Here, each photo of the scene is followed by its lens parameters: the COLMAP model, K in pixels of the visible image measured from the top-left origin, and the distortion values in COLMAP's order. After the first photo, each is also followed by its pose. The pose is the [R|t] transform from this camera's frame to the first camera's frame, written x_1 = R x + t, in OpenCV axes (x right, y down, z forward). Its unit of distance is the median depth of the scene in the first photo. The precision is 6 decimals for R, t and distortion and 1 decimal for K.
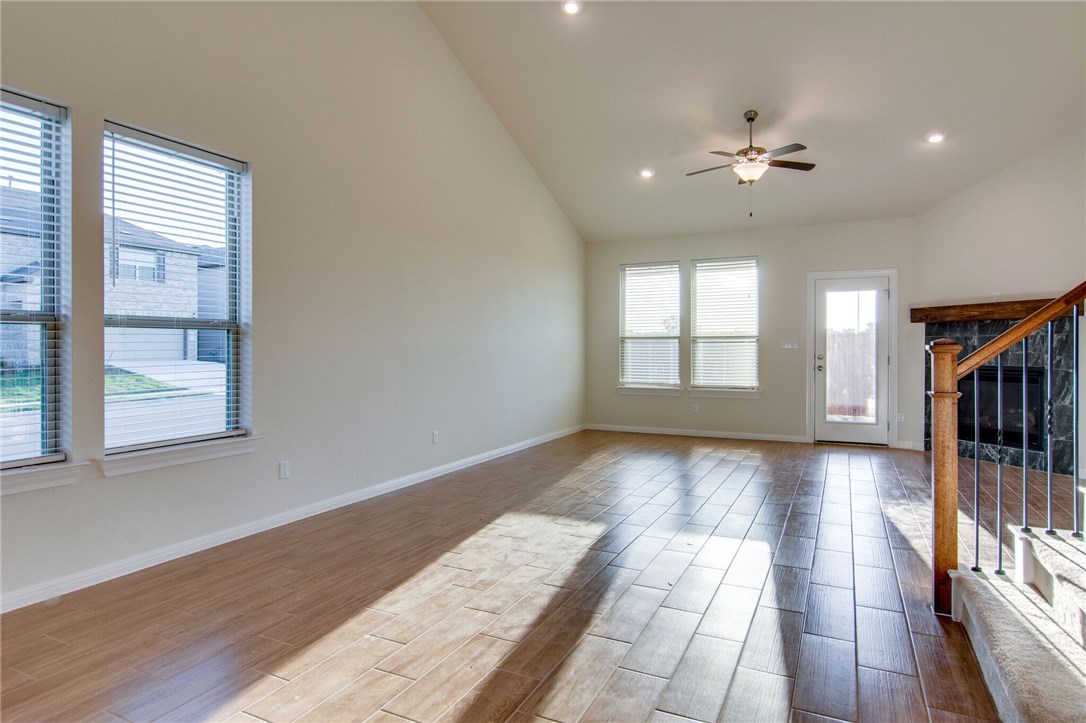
lens RADIAL K [[610.7, 0, 545.7], [0, 610.7, 350.8], [0, 0, 1]] dist [-0.005868, -0.002097]
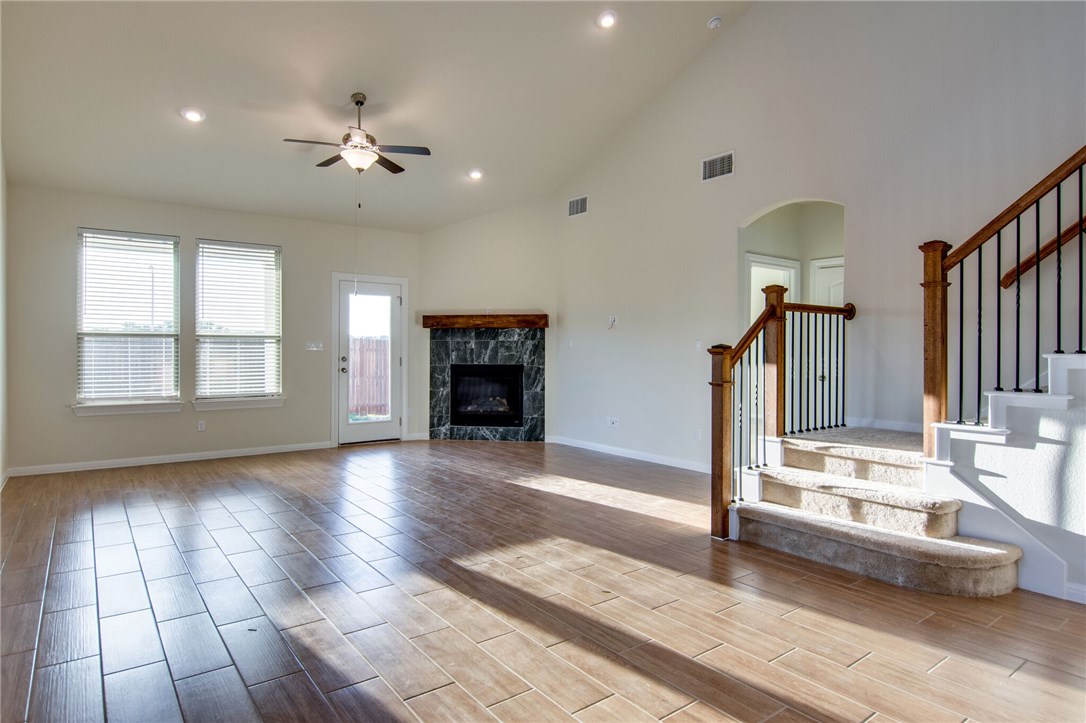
lens RADIAL K [[610.7, 0, 545.7], [0, 610.7, 350.8], [0, 0, 1]] dist [-0.005868, -0.002097]
pose [[0.451724, 0.002343, 0.892155, -0.309861], [0.001567, 0.999993, -0.003420, 0.000804], [-0.892156, 0.002943, 0.451717, 0.282456]]
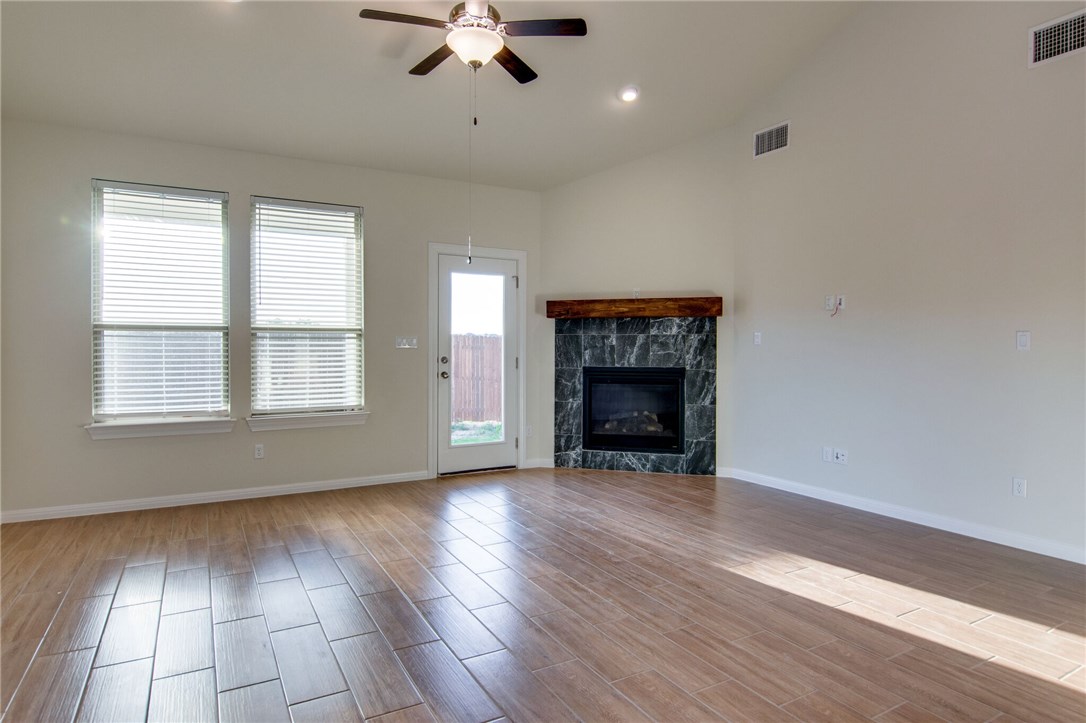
lens RADIAL K [[610.7, 0, 545.7], [0, 610.7, 350.8], [0, 0, 1]] dist [-0.005868, -0.002097]
pose [[0.566443, -0.002479, 0.824097, -0.095498], [0.002080, 0.999997, 0.001578, -0.001770], [-0.824098, 0.000820, 0.566446, 0.522534]]
